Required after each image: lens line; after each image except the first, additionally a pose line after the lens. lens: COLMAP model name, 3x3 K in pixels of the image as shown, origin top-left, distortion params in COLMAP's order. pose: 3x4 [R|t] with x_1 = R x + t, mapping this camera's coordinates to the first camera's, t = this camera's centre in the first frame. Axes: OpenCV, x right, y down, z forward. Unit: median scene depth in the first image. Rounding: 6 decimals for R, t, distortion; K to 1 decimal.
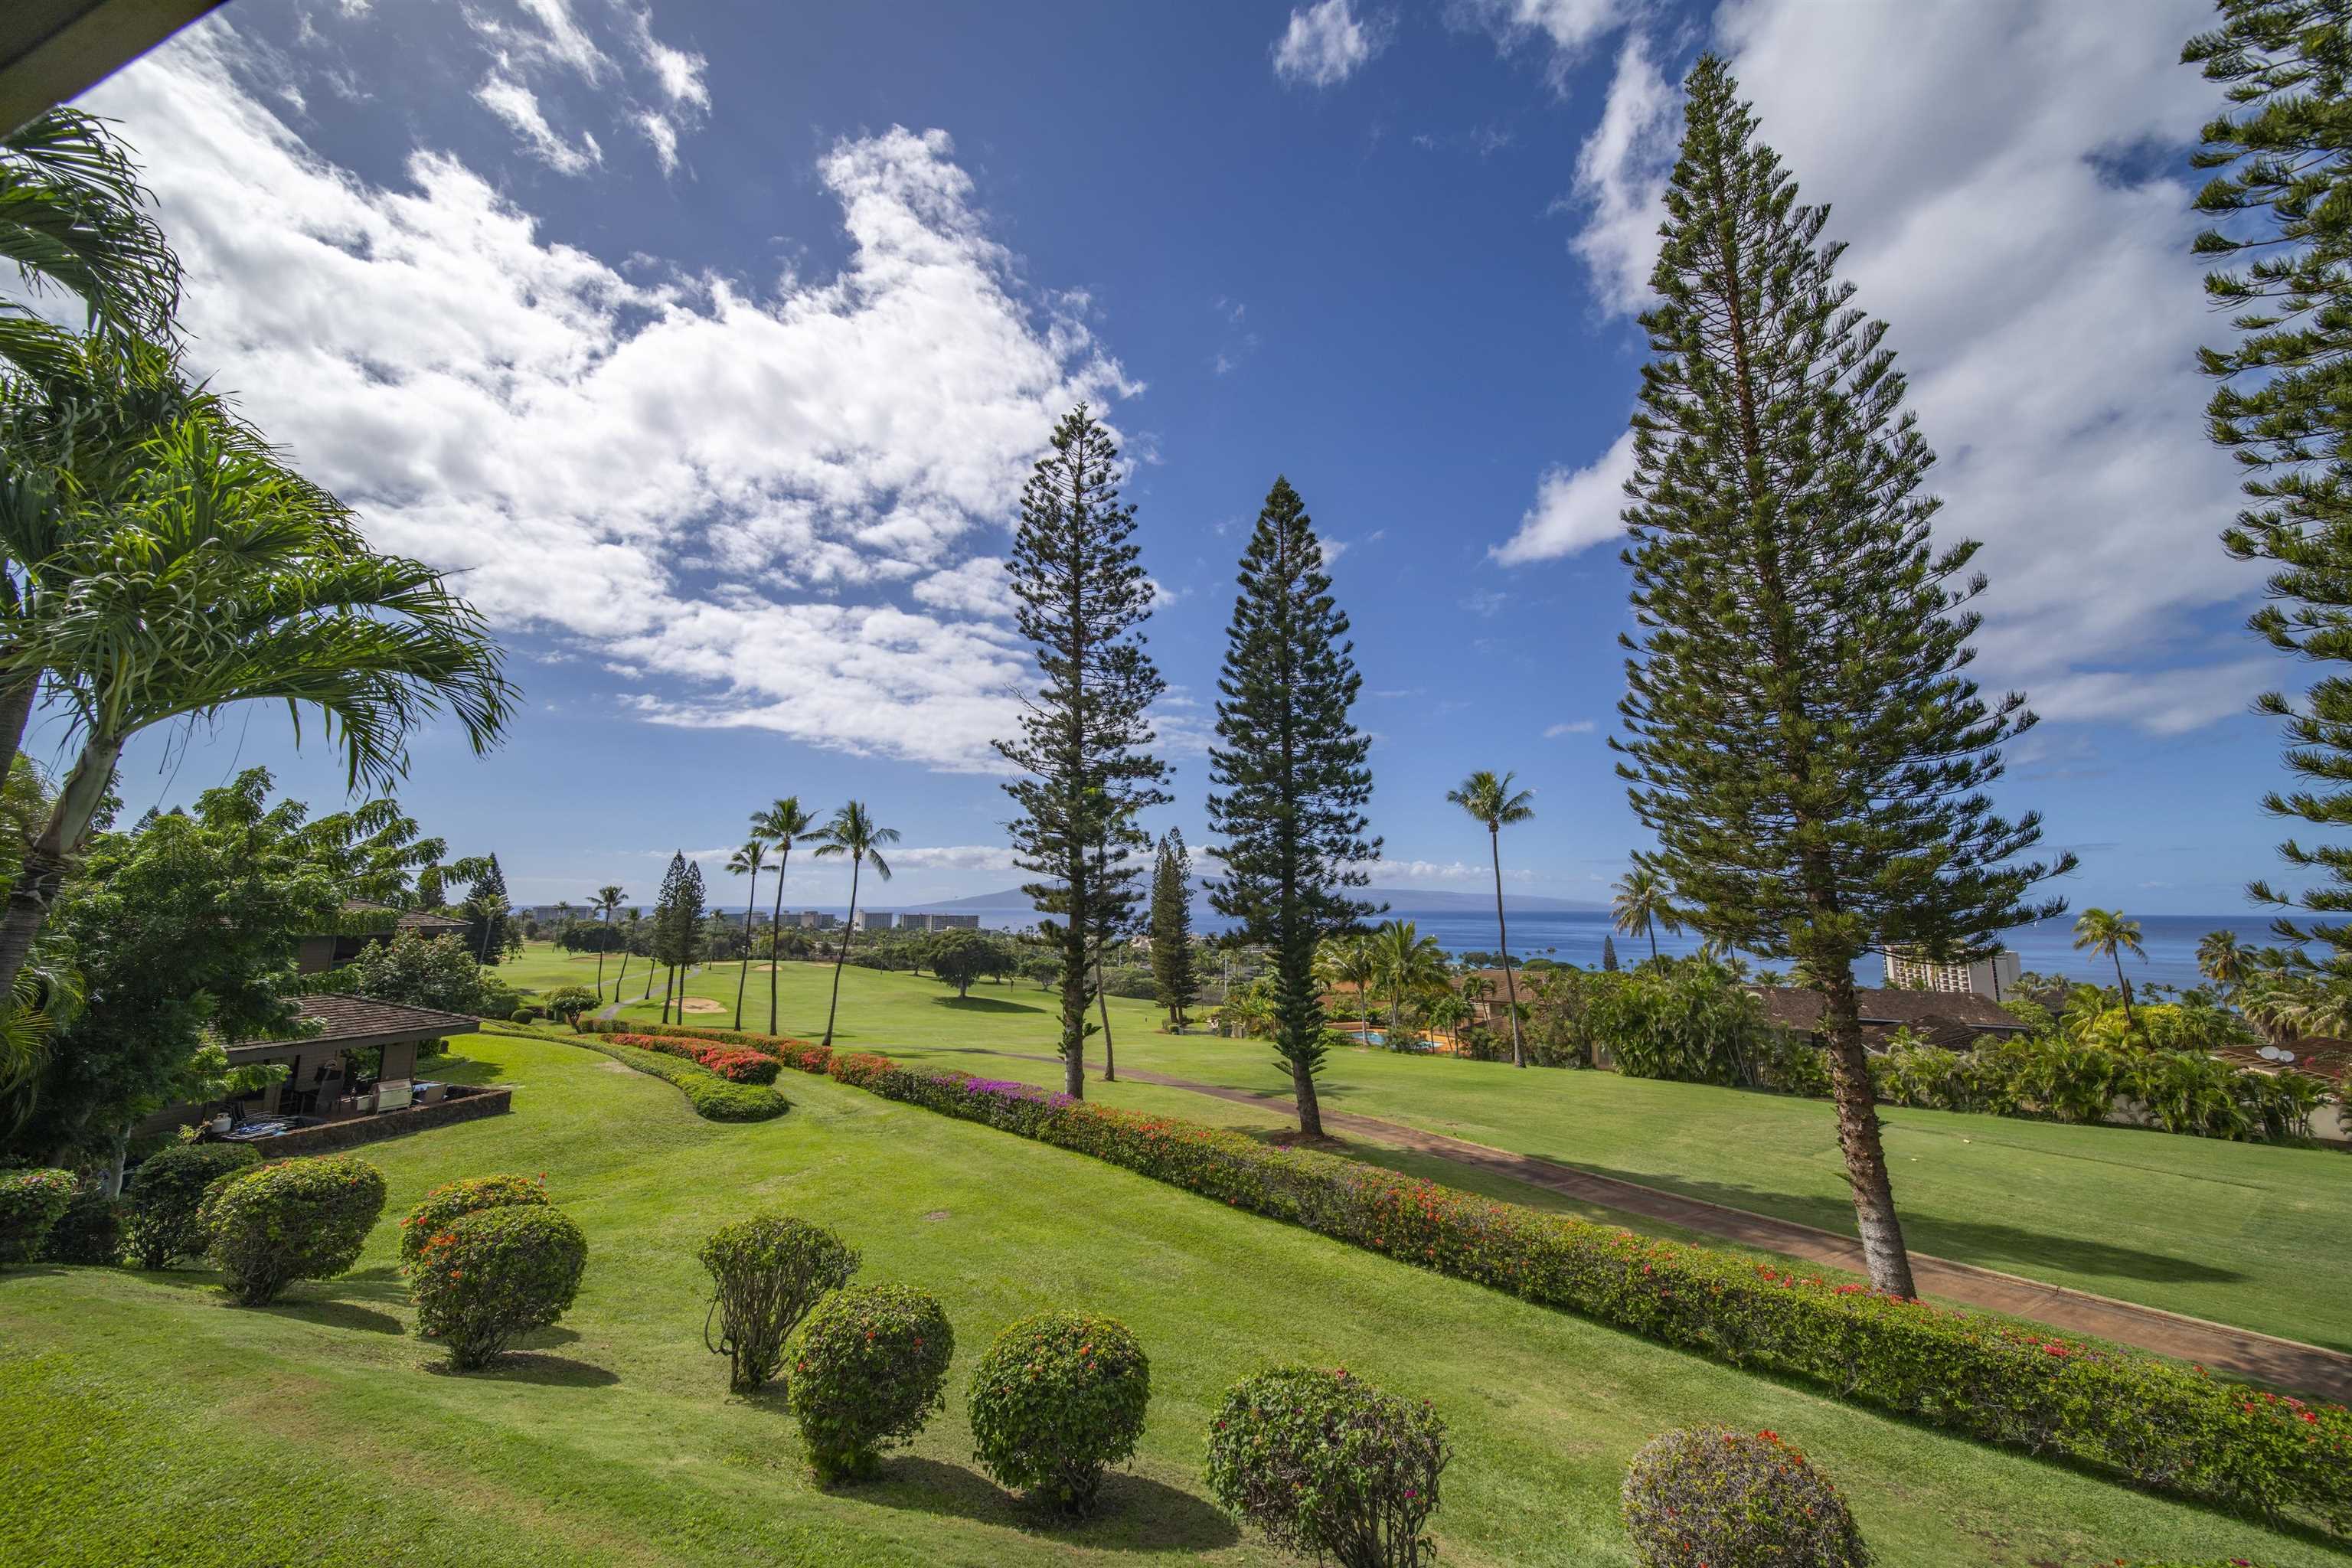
lens RADIAL K [[834.0, 0, 1164.1], [0, 834.0, 776.4], [0, 0, 1]] dist [0.001205, -0.000229]
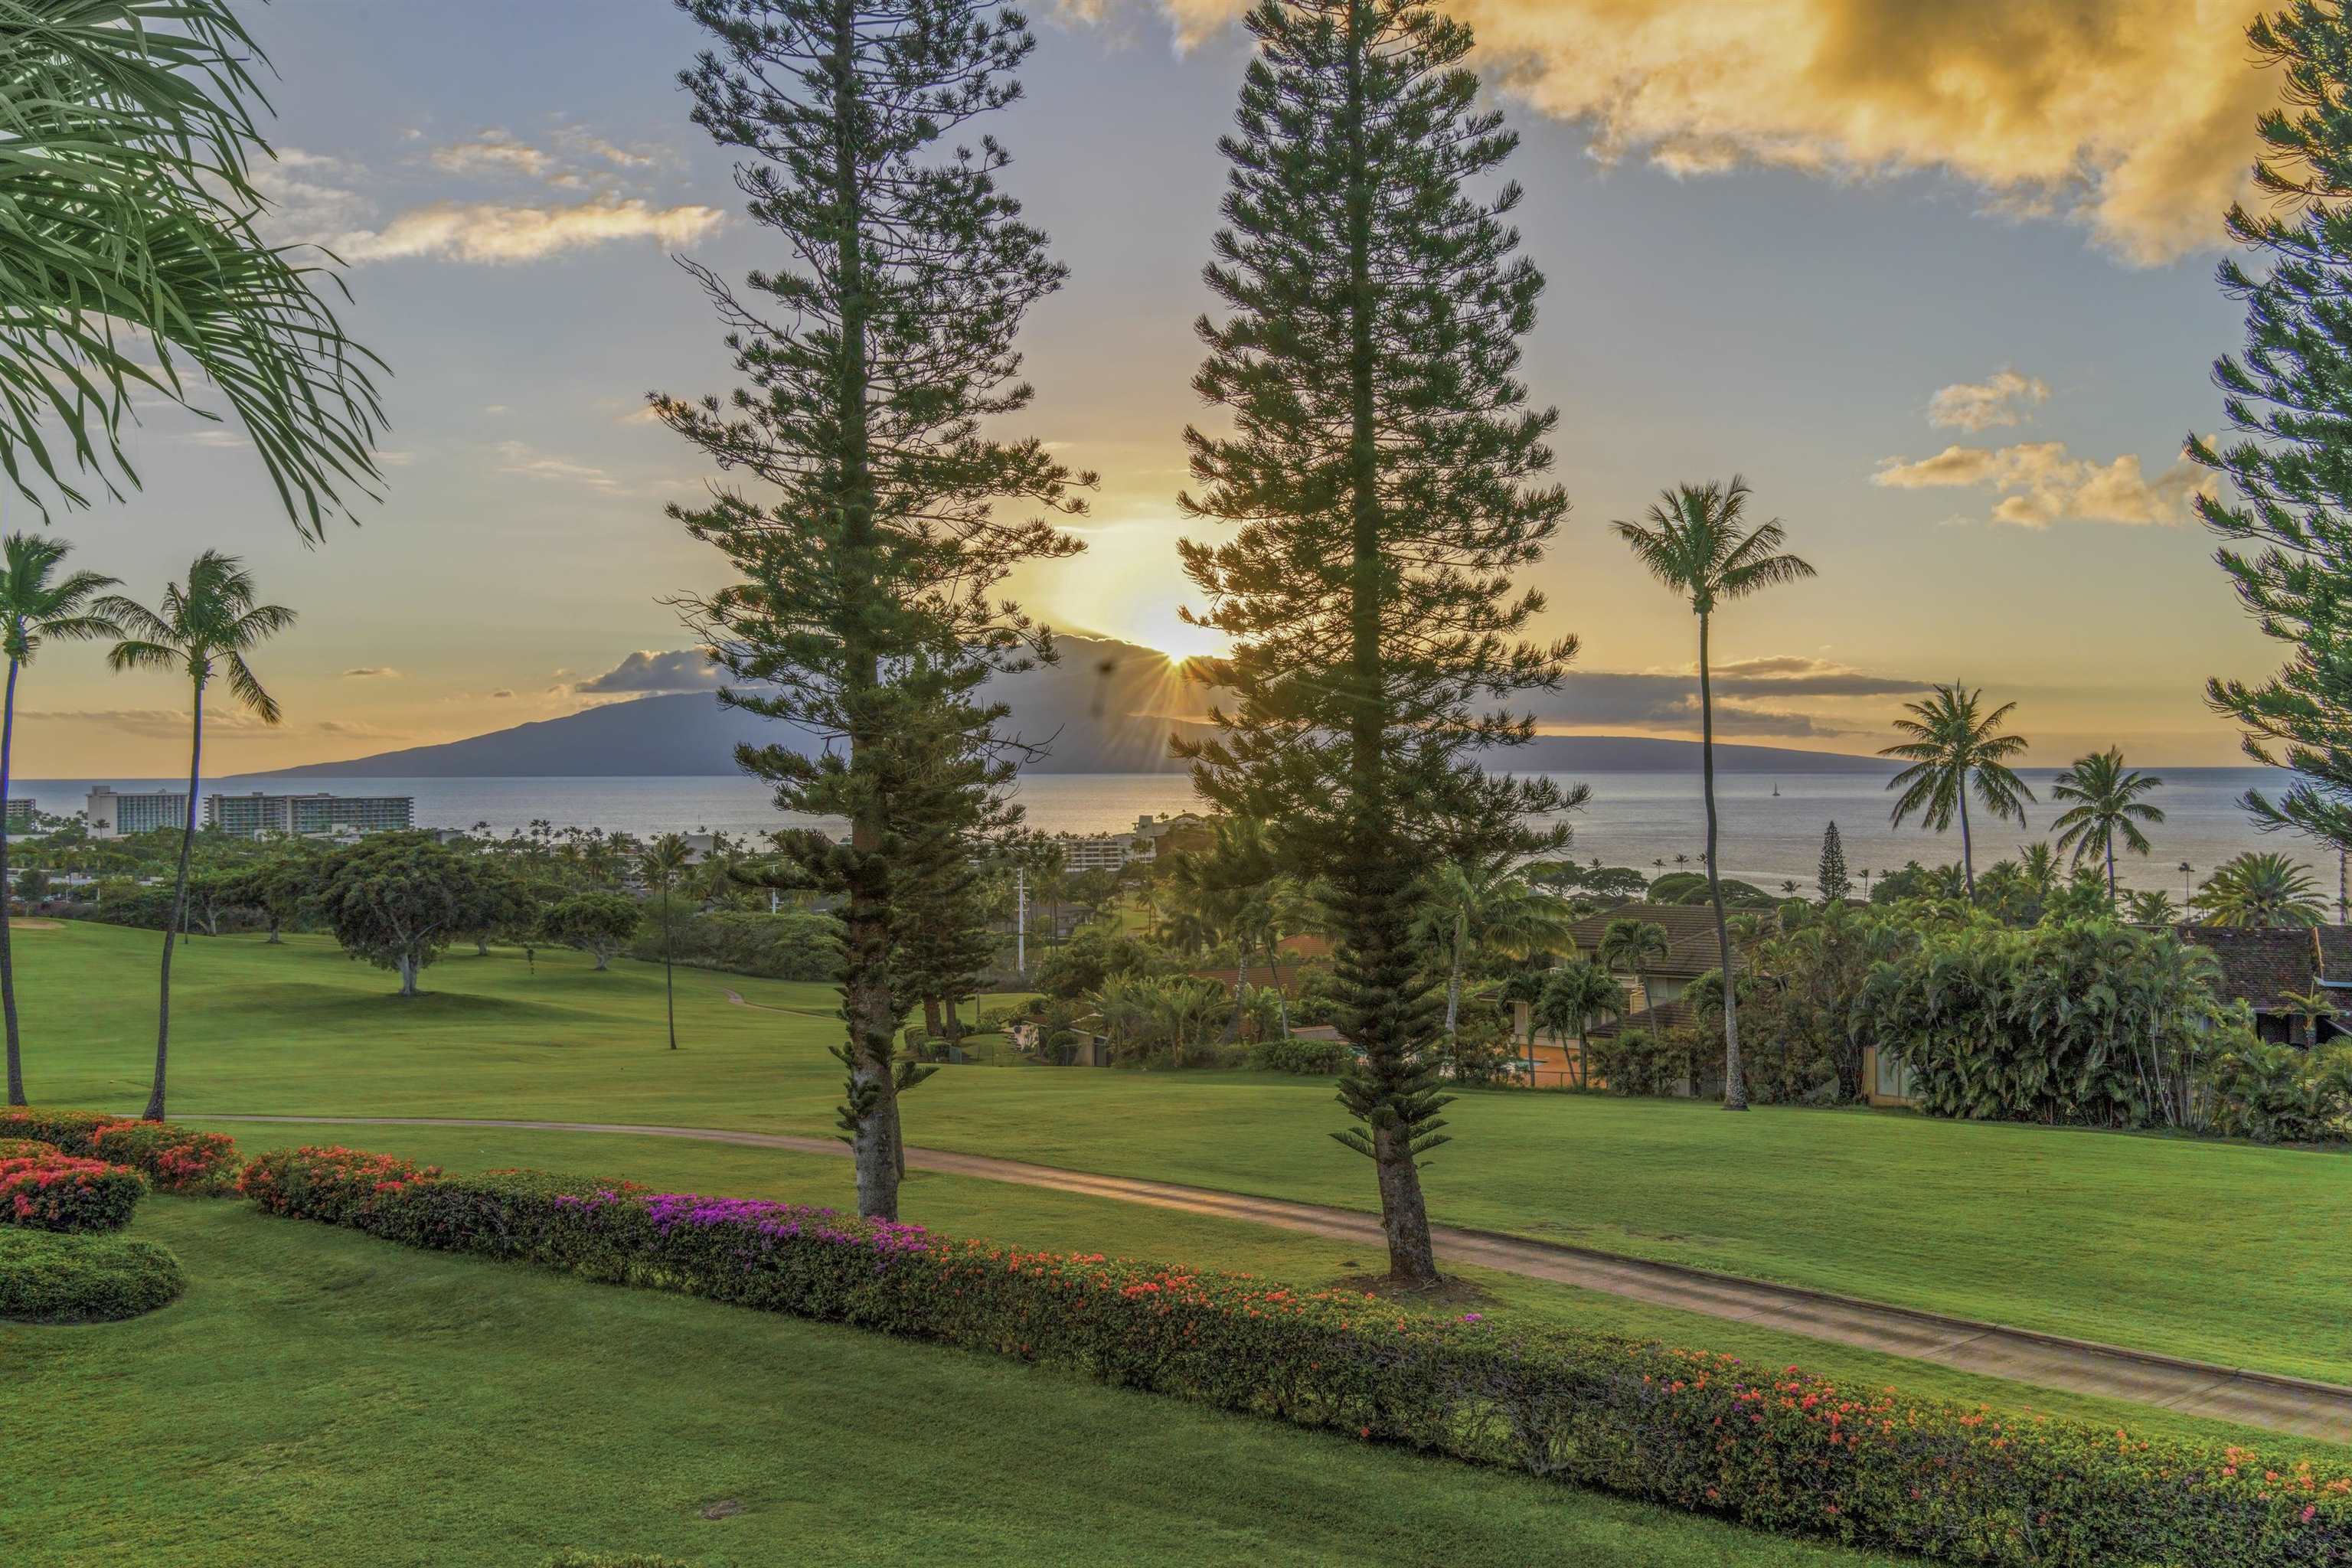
lens RADIAL K [[1931.4, 0, 1165.1], [0, 1931.4, 763.9], [0, 0, 1]] dist [0.004713, -0.001297]
pose [[0.986525, -0.010381, 0.163282, -0.117235], [-0.014566, 0.988450, 0.150848, -0.012654], [-0.162962, -0.151194, 0.974979, 0.012637]]
